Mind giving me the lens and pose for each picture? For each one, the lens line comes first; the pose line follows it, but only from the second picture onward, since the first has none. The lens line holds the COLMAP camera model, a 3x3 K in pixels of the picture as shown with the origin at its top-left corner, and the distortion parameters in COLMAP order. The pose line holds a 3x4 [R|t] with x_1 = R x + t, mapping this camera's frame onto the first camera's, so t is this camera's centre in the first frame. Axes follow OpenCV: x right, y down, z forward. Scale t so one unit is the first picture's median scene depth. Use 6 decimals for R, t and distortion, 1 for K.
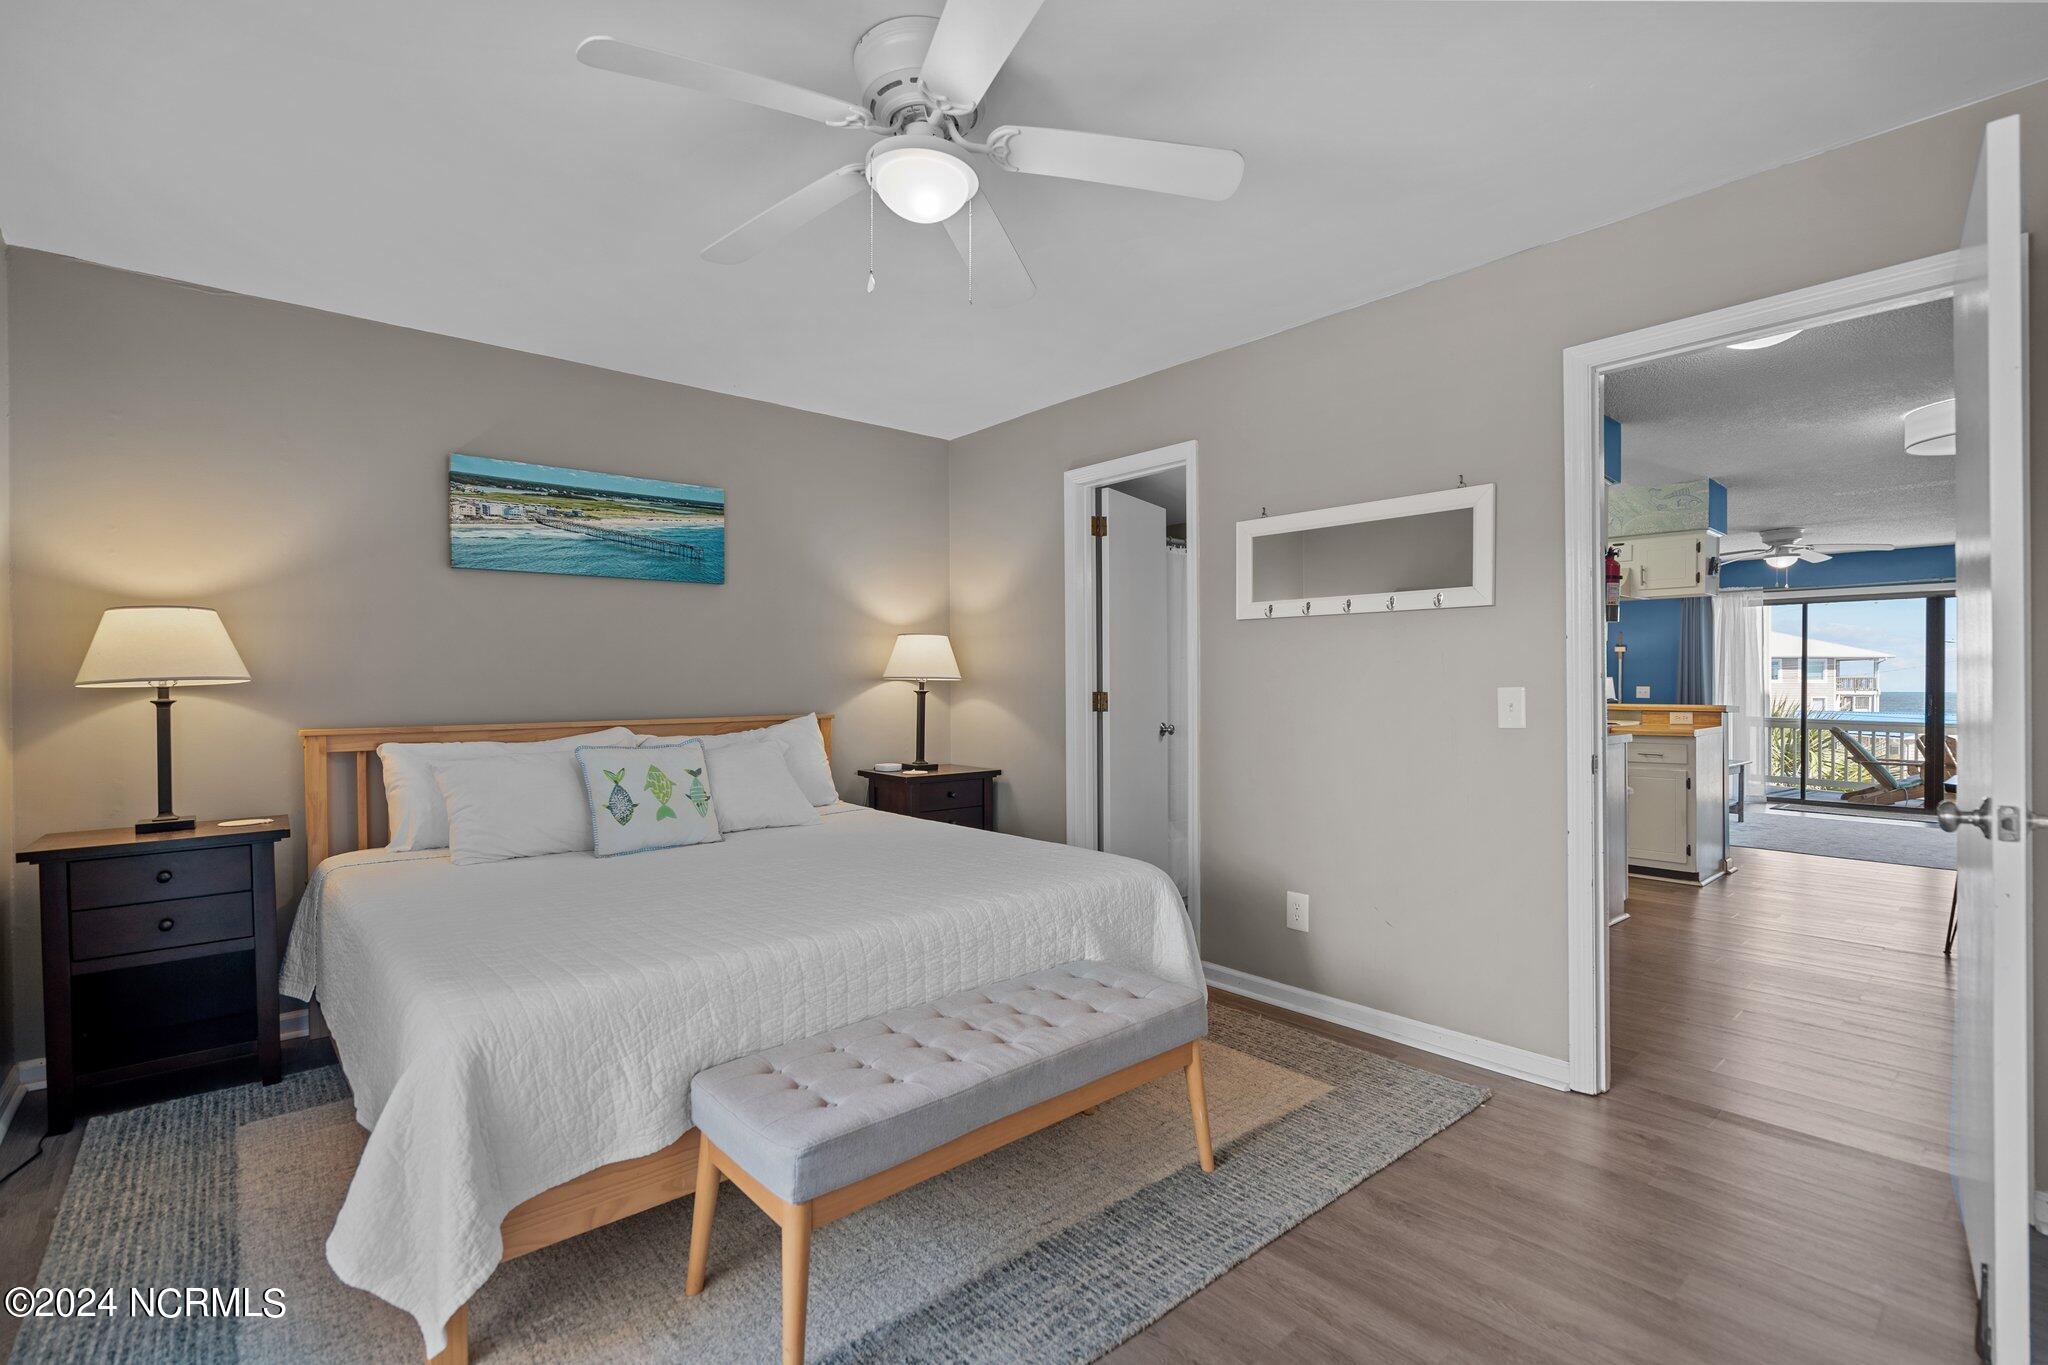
lens RADIAL K [[926.9, 0, 1020.6], [0, 926.9, 692.7], [0, 0, 1]] dist [-0.002462, 0.000449]
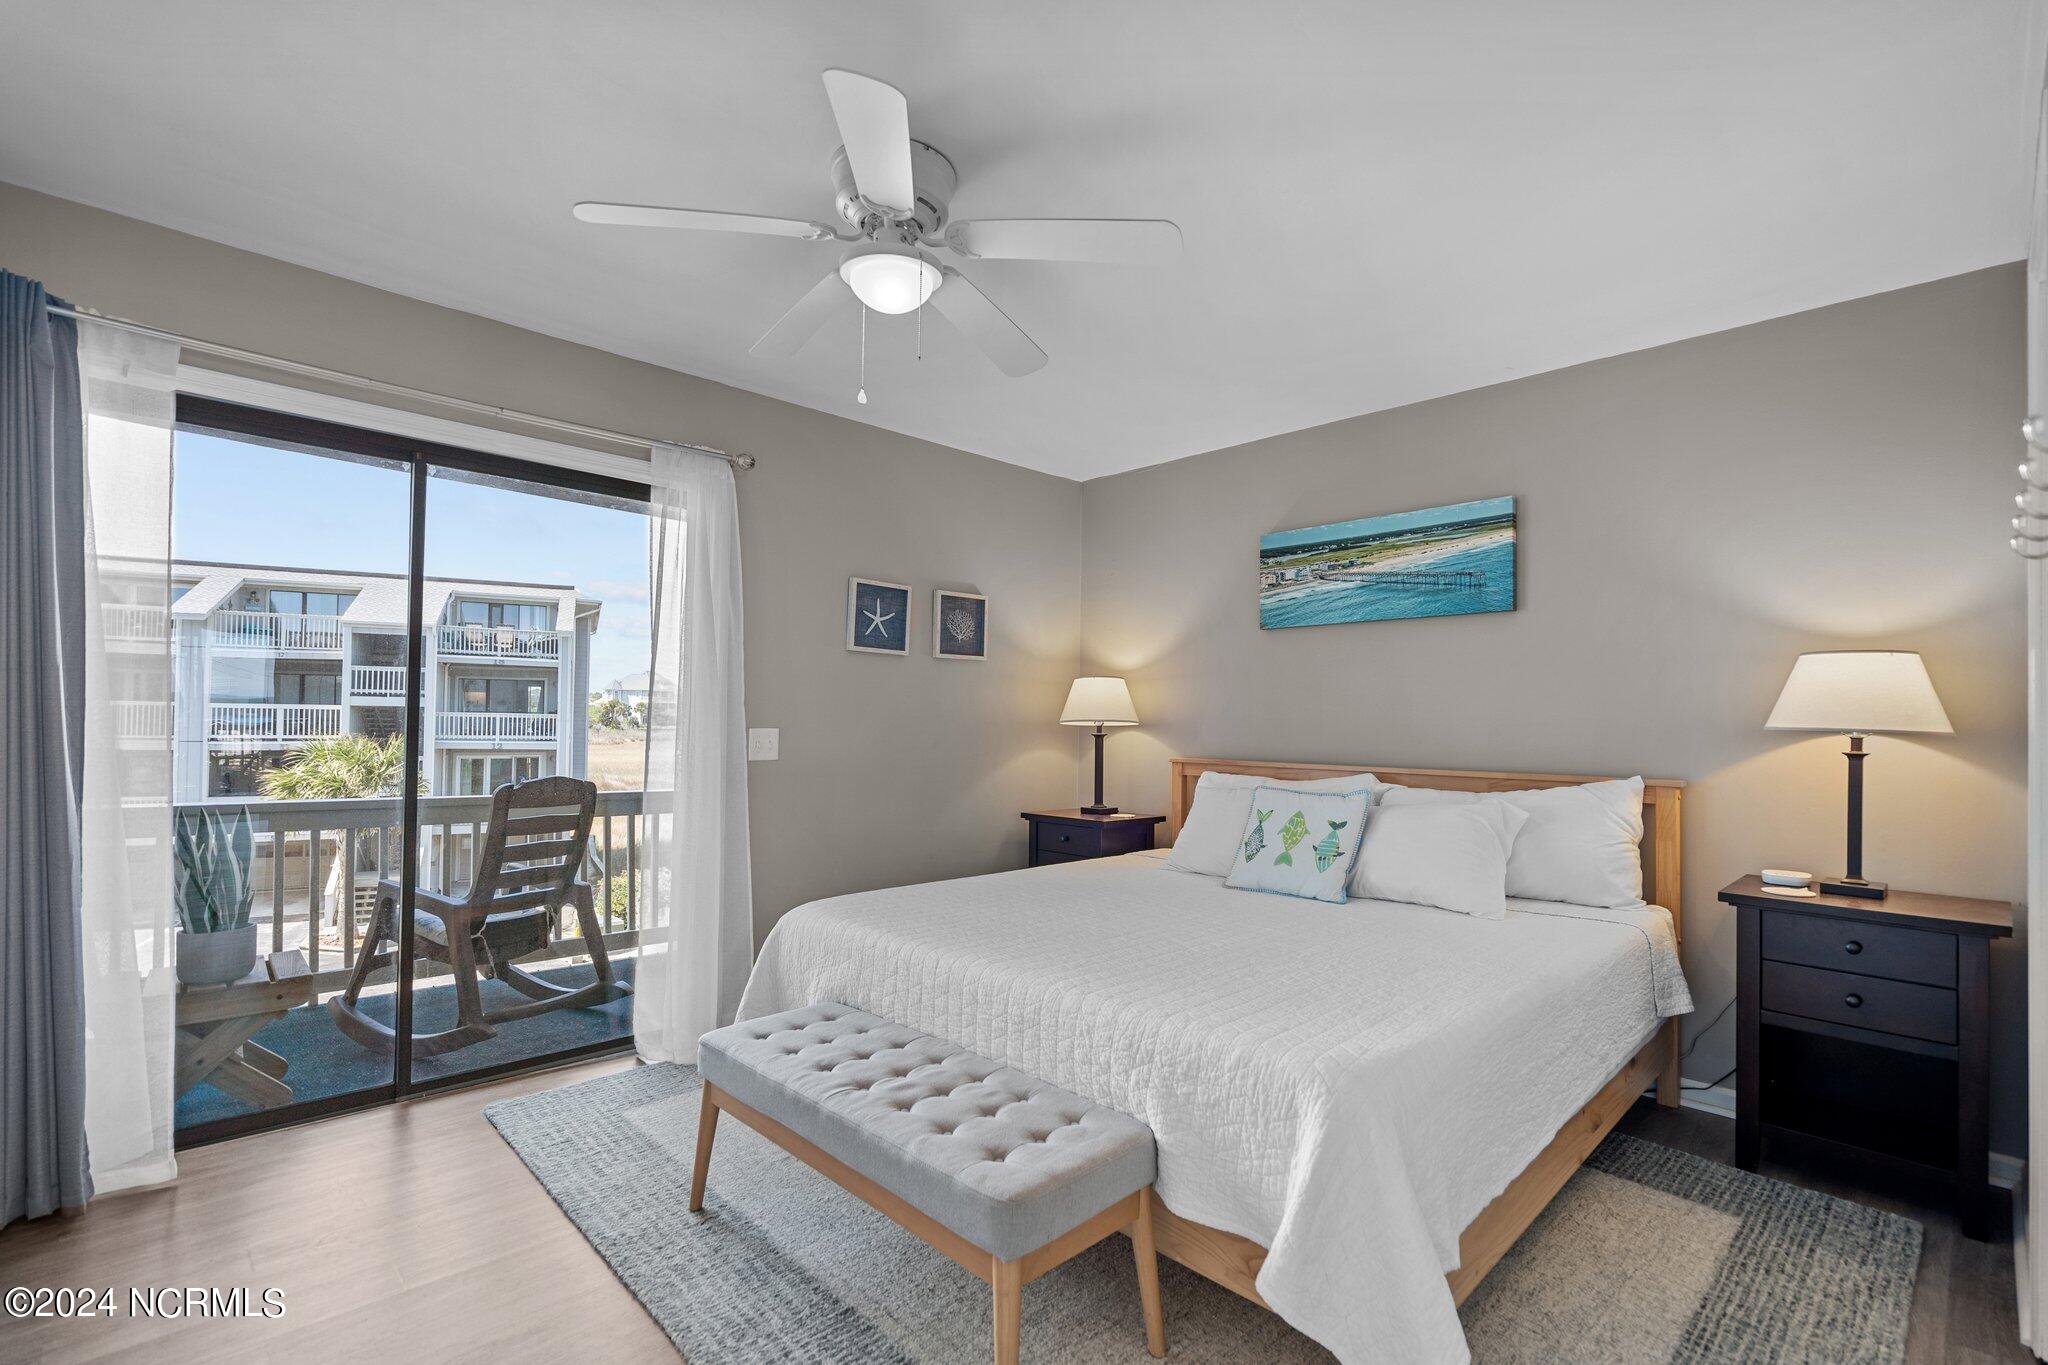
lens RADIAL K [[932.9, 0, 1026.7], [0, 932.9, 707.3], [0, 0, 1]] dist [-0.001718, 0.000325]
pose [[0.056053, -0.006253, -0.998408, 0.519040], [-0.021922, 0.999732, -0.007492, -0.017311], [0.998187, 0.022307, 0.055901, 0.570807]]
